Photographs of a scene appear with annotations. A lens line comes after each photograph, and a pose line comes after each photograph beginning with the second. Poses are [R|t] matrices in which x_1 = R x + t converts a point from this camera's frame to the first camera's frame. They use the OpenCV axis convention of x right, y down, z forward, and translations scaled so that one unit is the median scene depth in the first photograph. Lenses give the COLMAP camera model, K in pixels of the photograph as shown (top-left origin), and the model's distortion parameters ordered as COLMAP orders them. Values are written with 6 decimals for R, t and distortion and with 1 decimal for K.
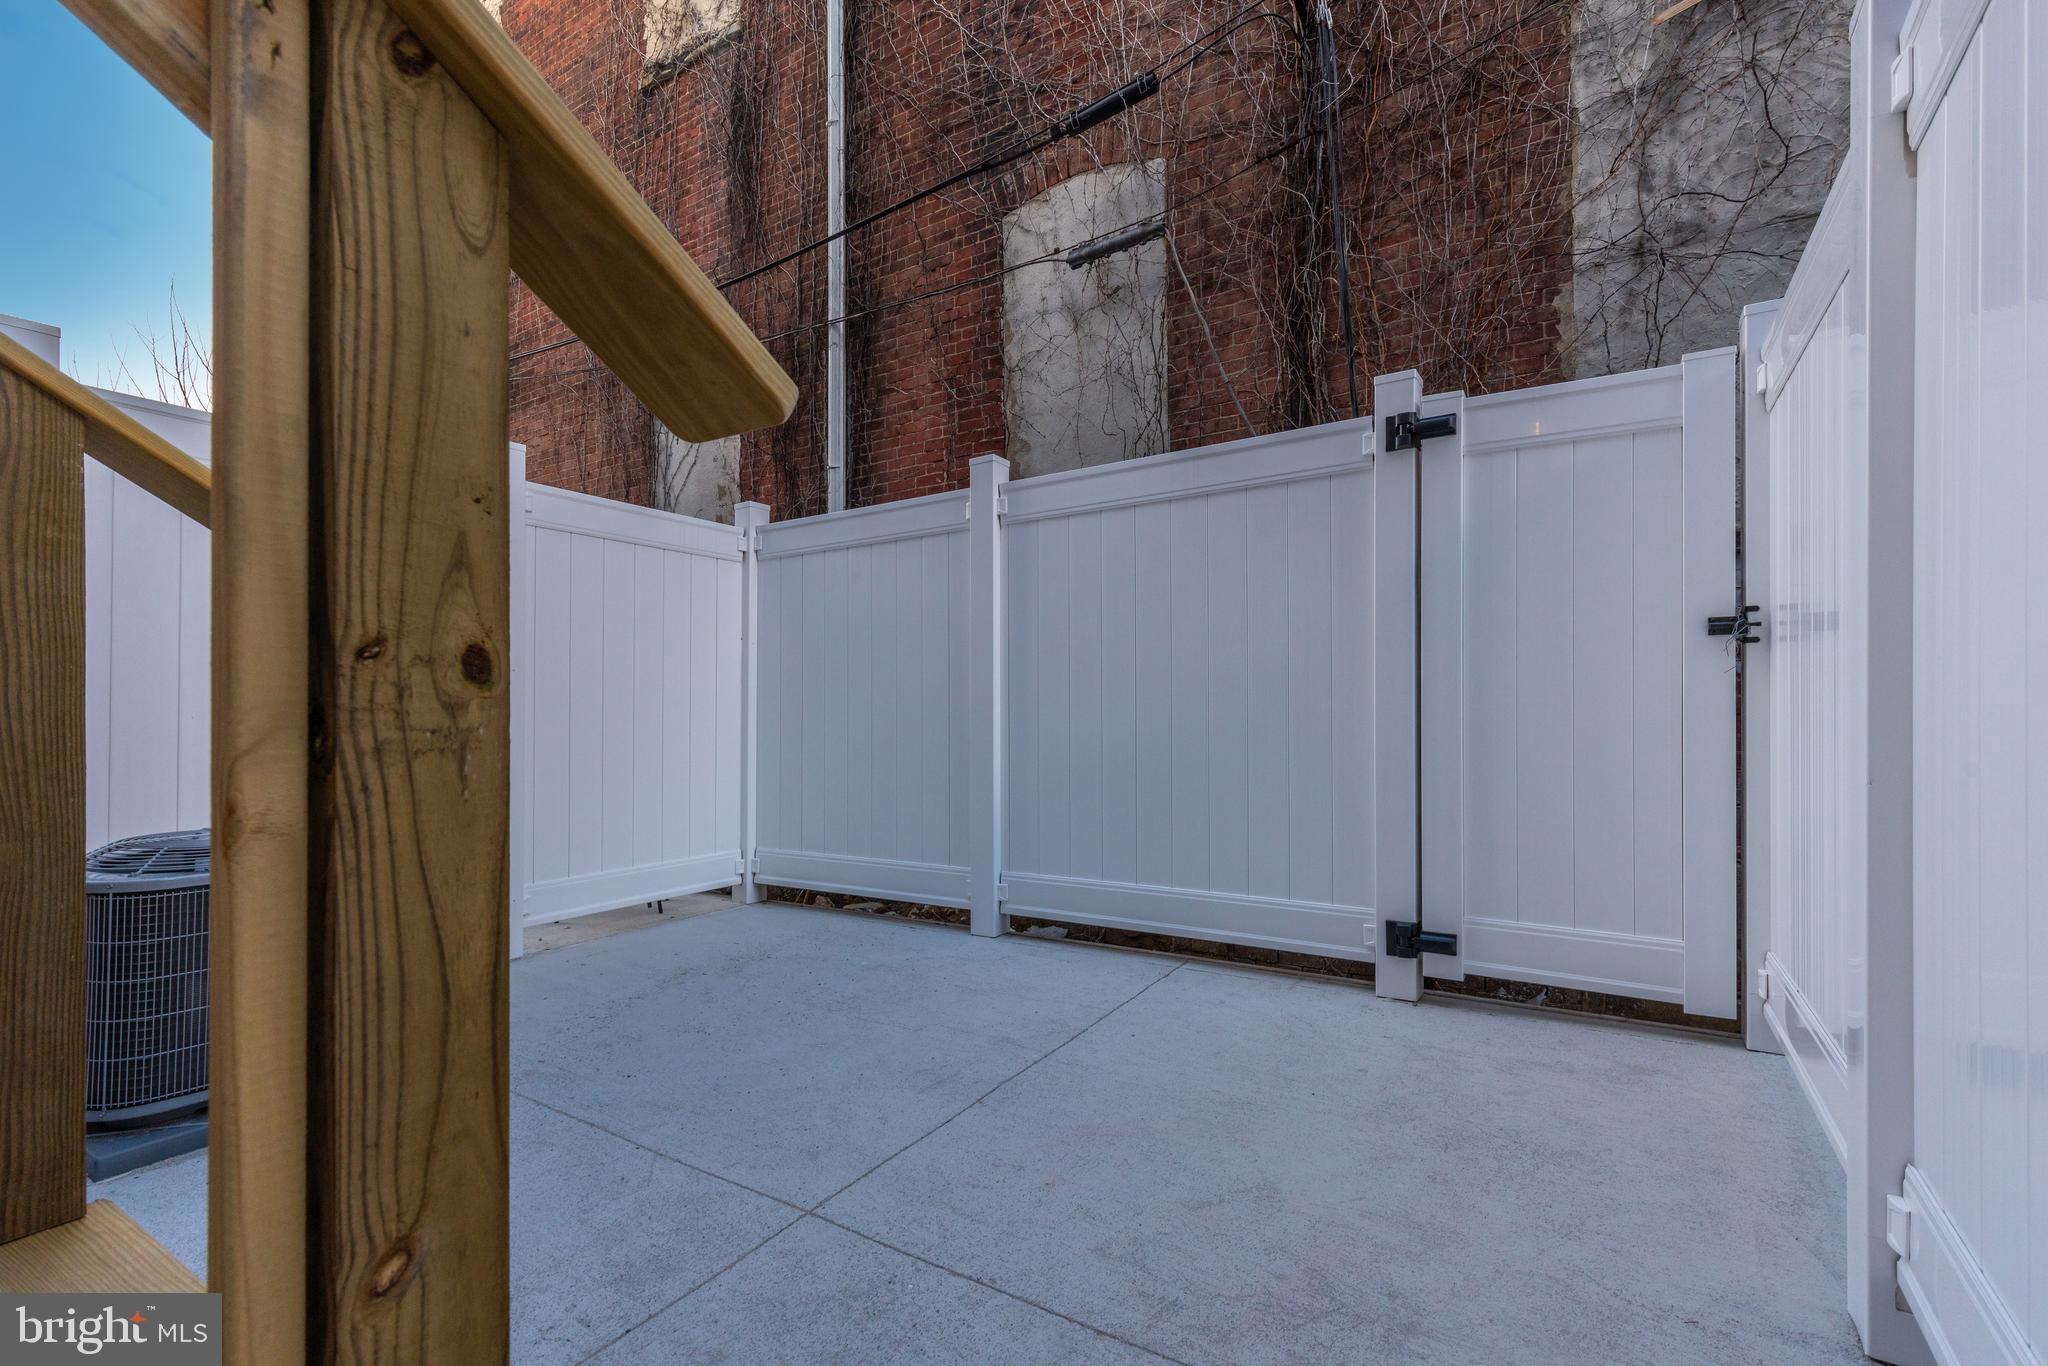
lens RADIAL K [[921.7, 0, 1028.9], [0, 921.7, 691.6], [0, 0, 1]] dist [0.005382, 0.000072]
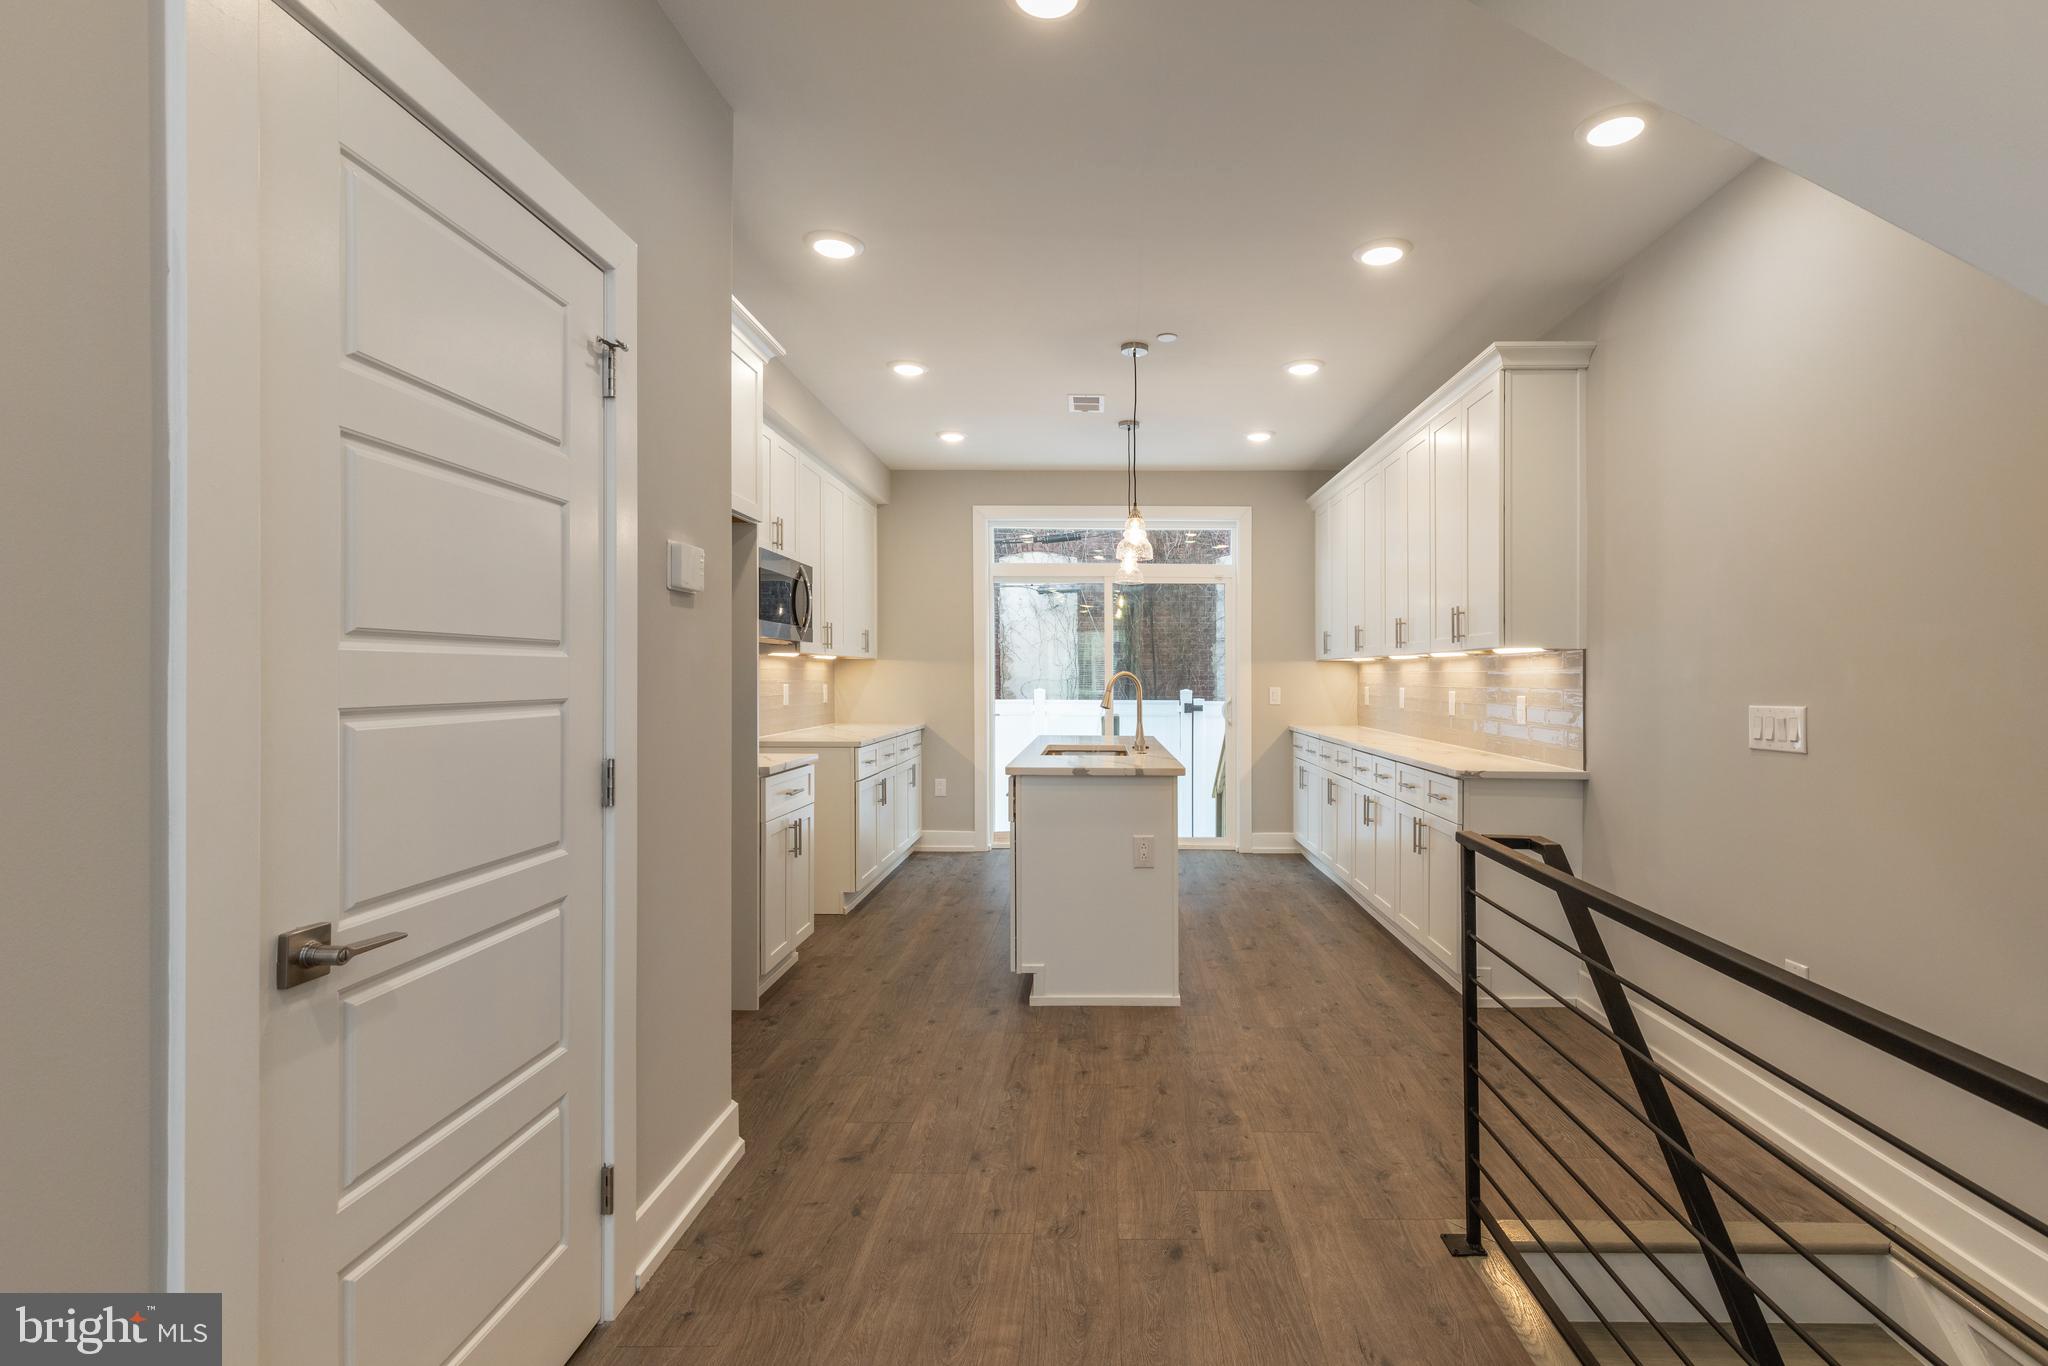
lens RADIAL K [[951.3, 0, 1034.1], [0, 951.3, 629.8], [0, 0, 1]] dist [0.018141, 0.000272]
pose [[0.877953, 0.031460, 0.477712, -1.188029], [-0.016445, 0.999231, -0.035581, -0.278533], [-0.478465, 0.023383, 0.877795, -1.228332]]
